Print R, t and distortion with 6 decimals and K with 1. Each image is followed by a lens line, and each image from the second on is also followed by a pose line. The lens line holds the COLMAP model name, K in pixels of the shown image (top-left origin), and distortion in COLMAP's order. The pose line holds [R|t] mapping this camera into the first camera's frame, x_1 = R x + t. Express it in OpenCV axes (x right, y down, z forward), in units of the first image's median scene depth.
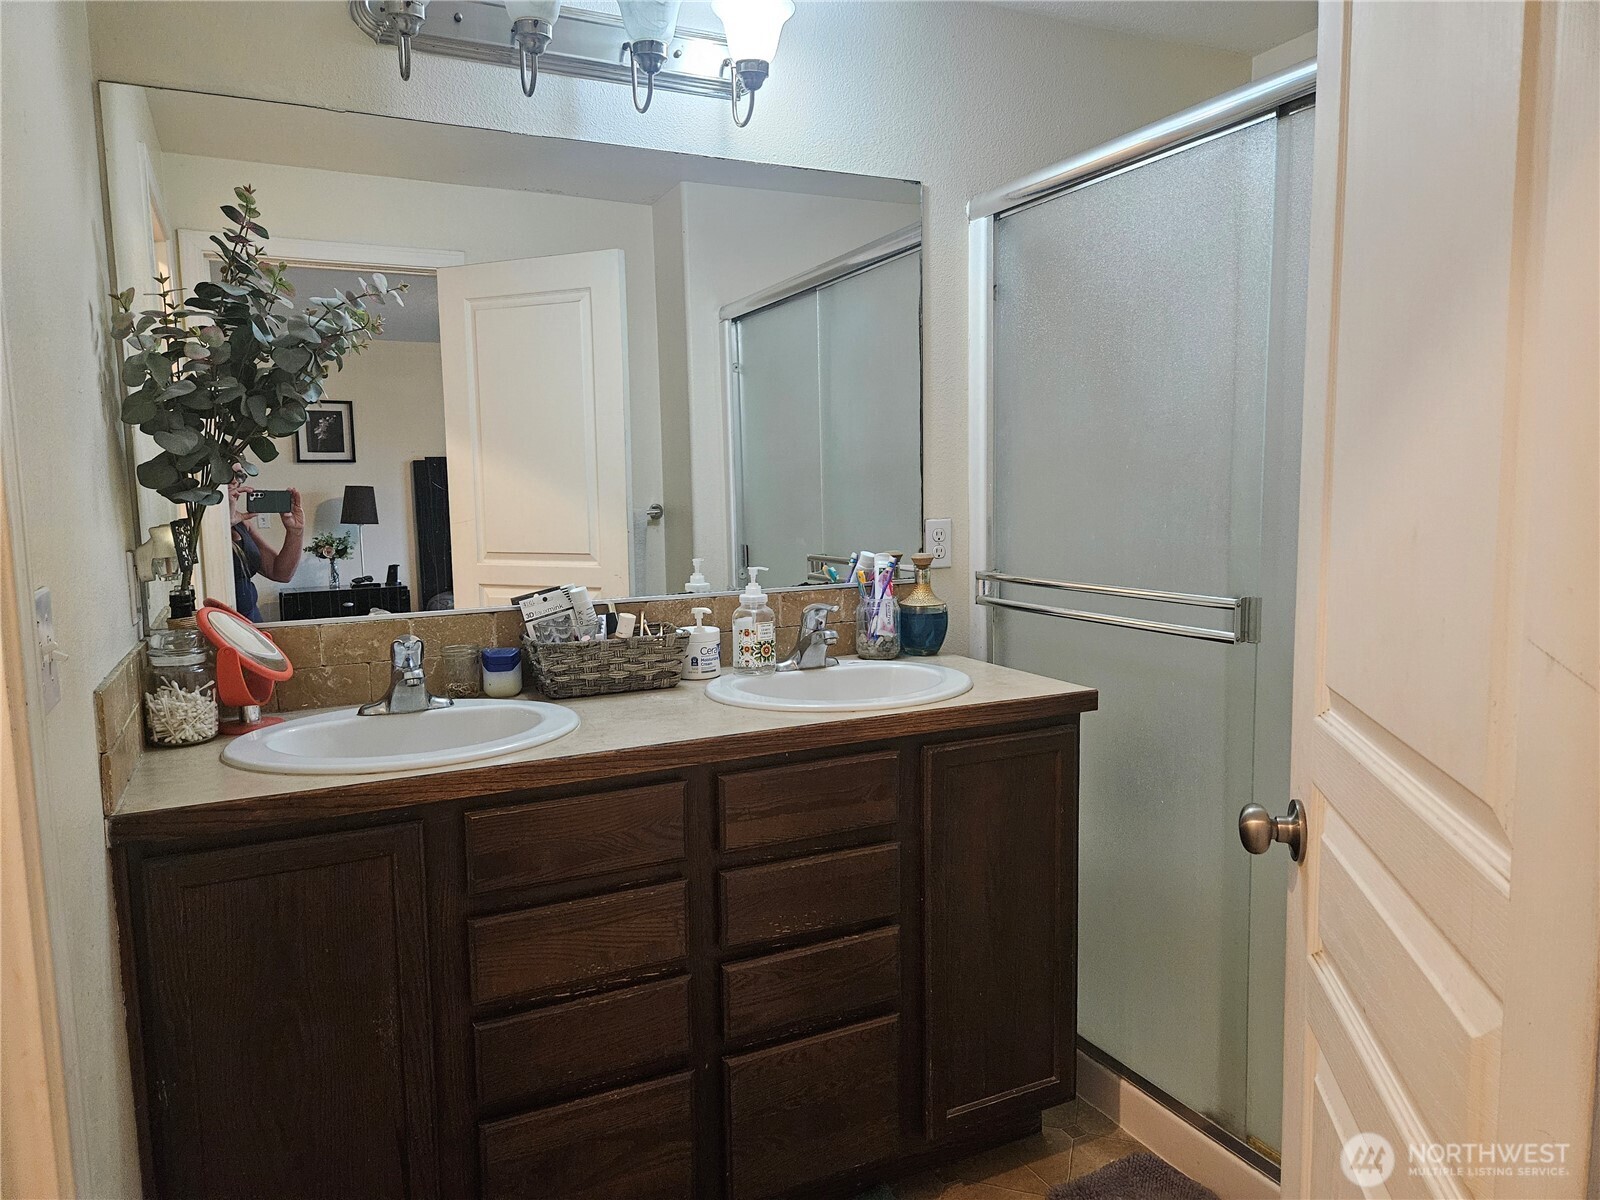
lens RADIAL K [[1064.4, 0, 804.4], [0, 1064.4, 593.4], [0, 0, 1]] dist [0.066408, -0.058879]
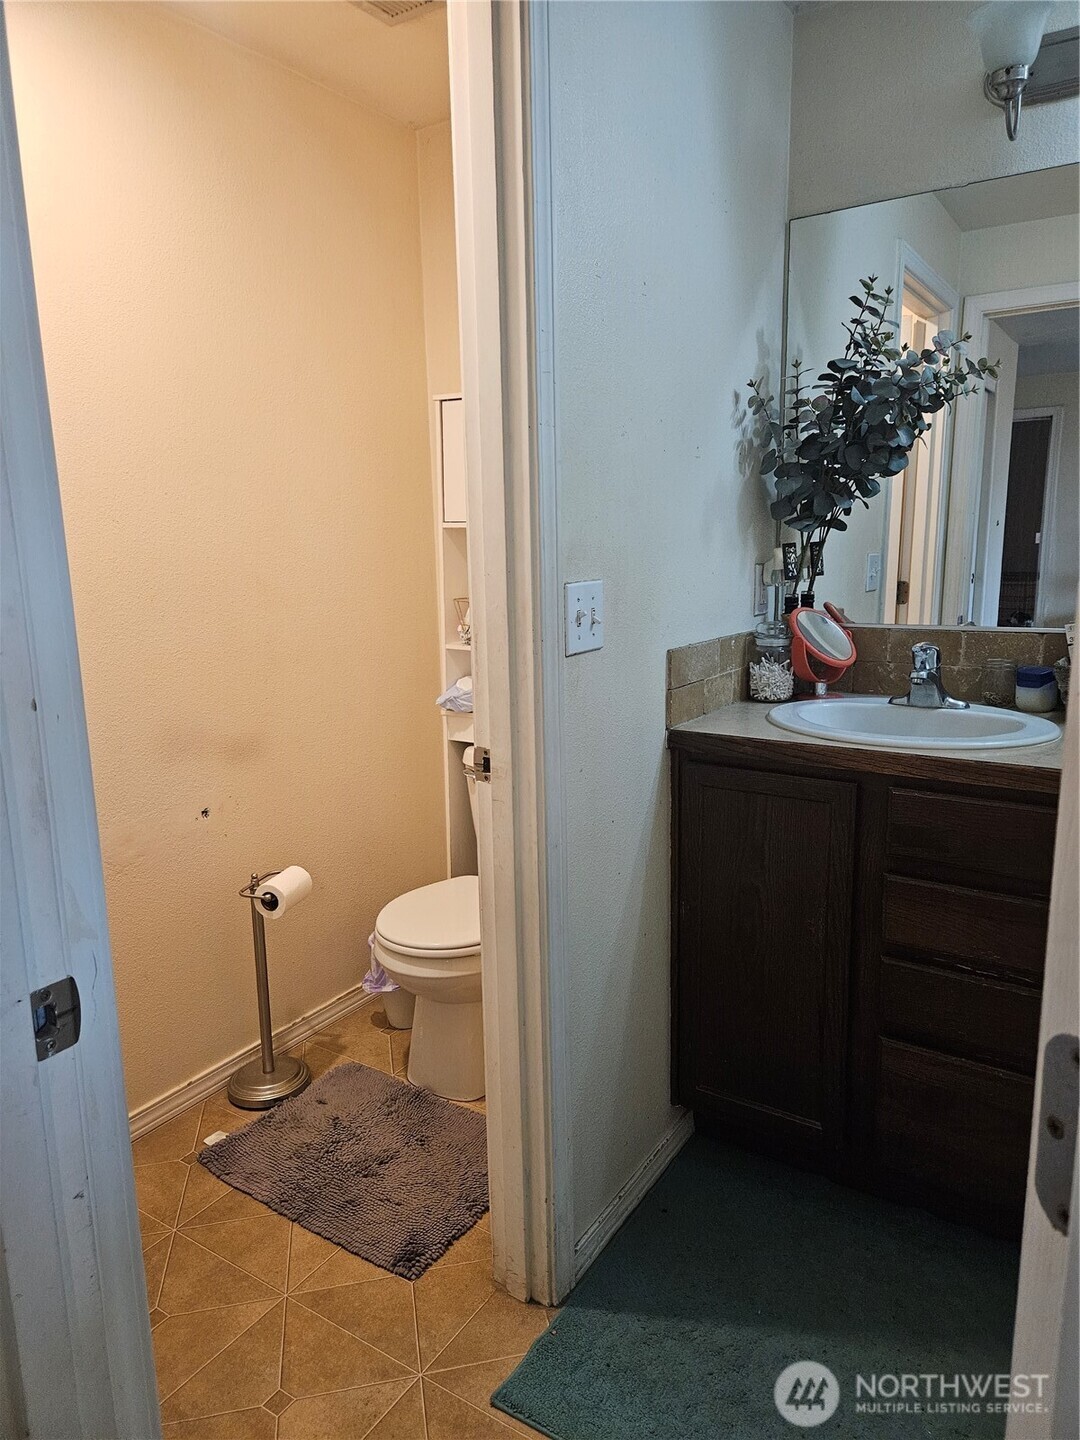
lens RADIAL K [[958.0, 0, 549.8], [0, 958.0, 717.9], [0, 0, 1]] dist [0.066408, -0.058879]
pose [[0.507041, 0.166217, -0.845743, 0.363150], [-0.077353, 0.986045, 0.147417, -0.004583], [0.858444, -0.009325, 0.512823, 0.094131]]
